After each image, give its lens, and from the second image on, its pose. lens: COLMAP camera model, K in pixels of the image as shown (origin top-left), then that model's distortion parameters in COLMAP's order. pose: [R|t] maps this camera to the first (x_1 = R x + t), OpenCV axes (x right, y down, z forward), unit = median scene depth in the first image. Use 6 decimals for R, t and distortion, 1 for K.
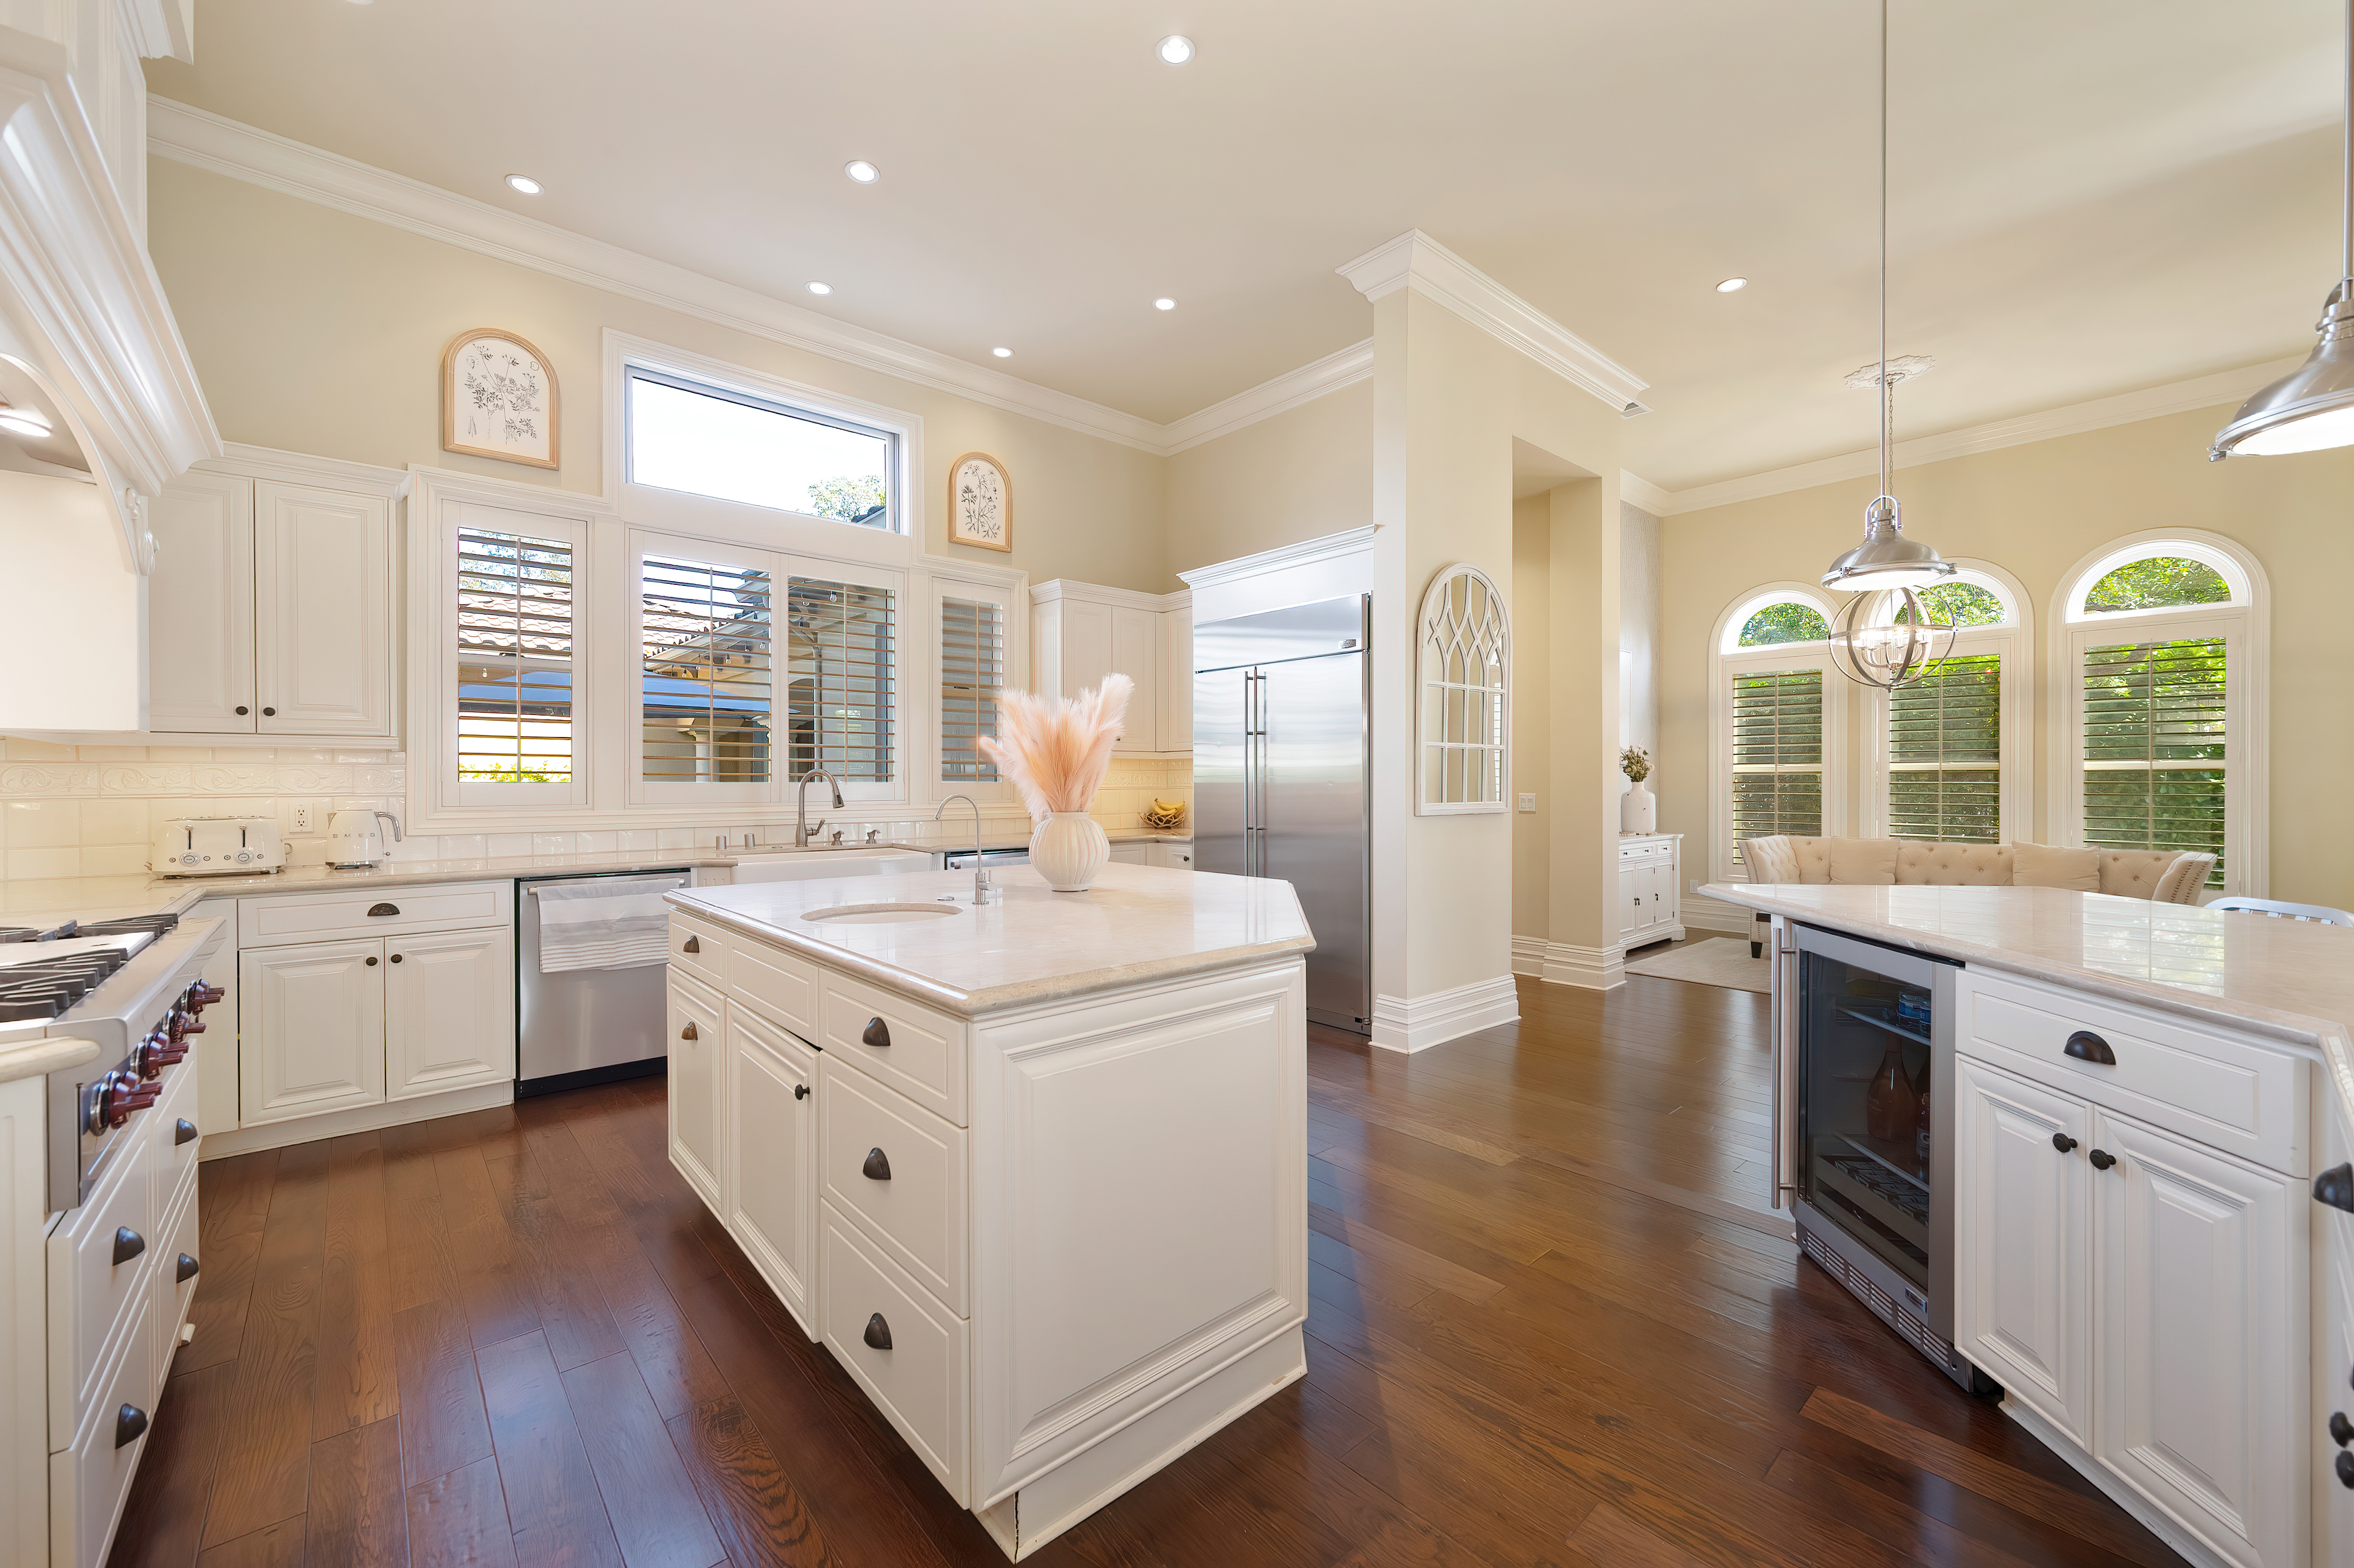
lens RADIAL K [[930.4, 0, 1177.0], [0, 930.4, 784.0], [0, 0, 1]] dist [-0.002458, 0.000420]
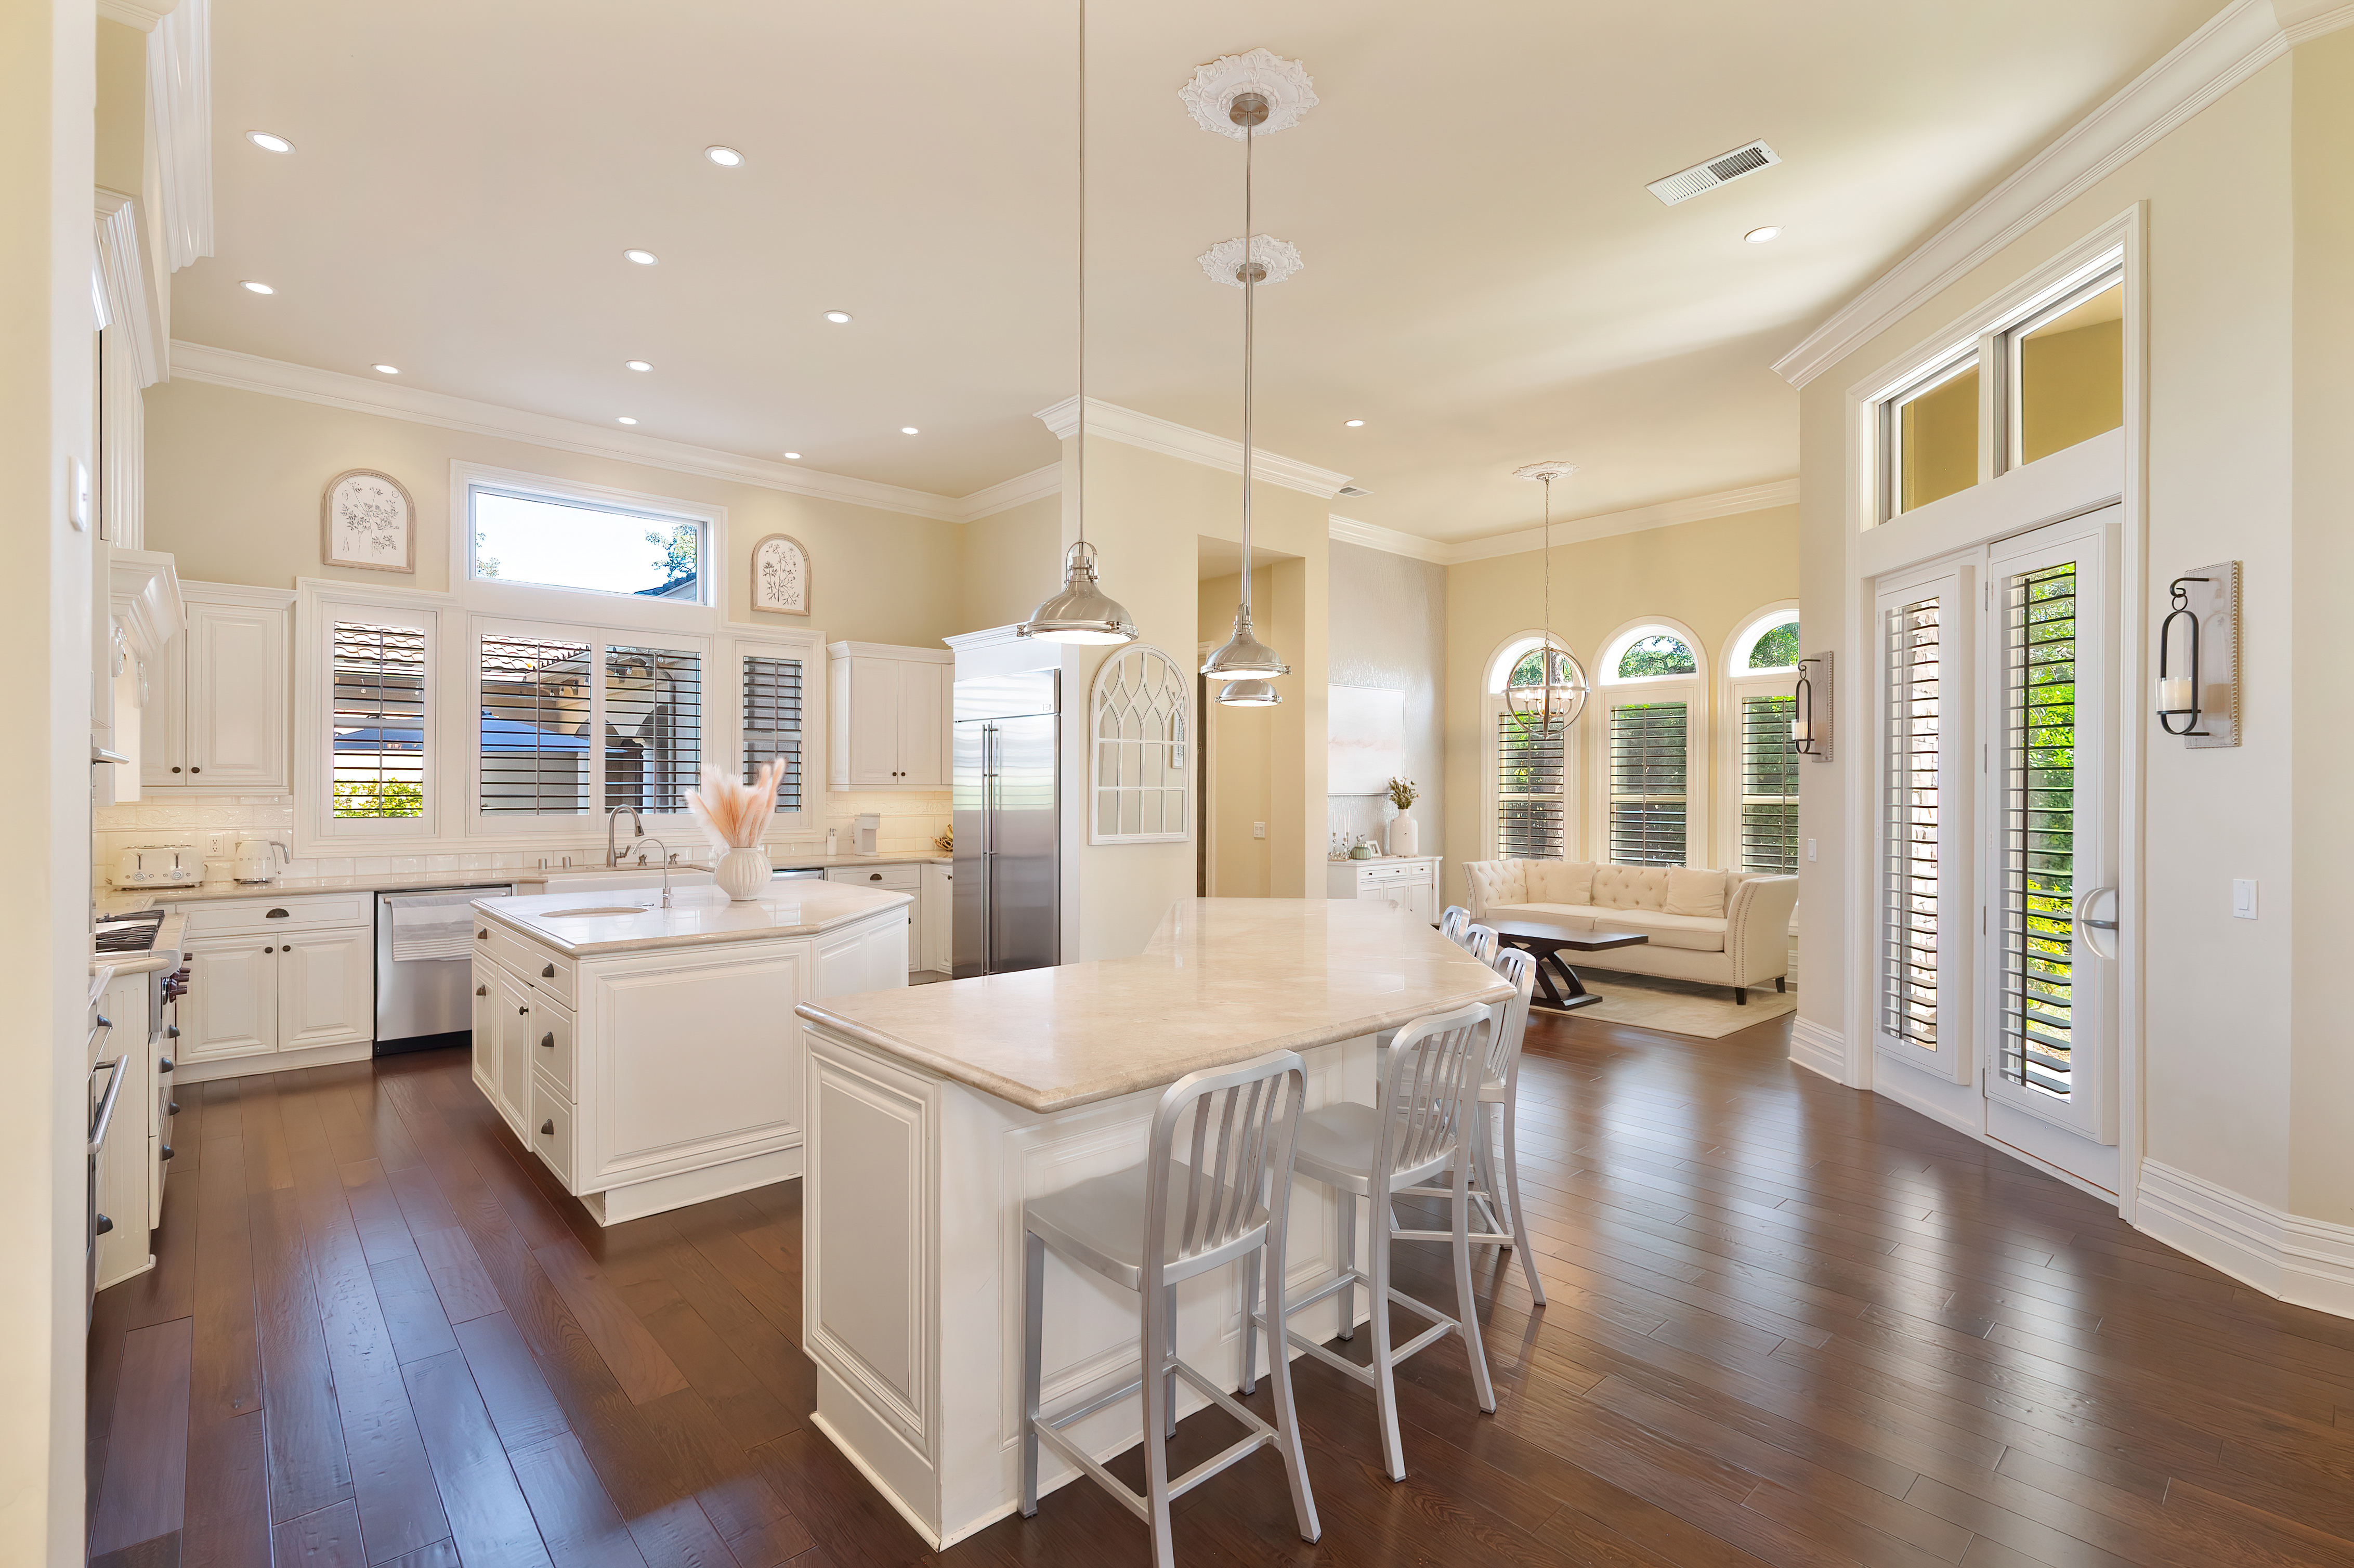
lens RADIAL K [[1074.8, 0, 1185.9], [0, 1074.8, 781.9], [0, 0, 1]] dist [-0.002008, -0.000723]
pose [[0.999937, 0.004338, 0.010399, 0.368568], [-0.004282, 0.999976, -0.005386, -0.044157], [-0.010422, 0.005341, 0.999931, -0.469059]]
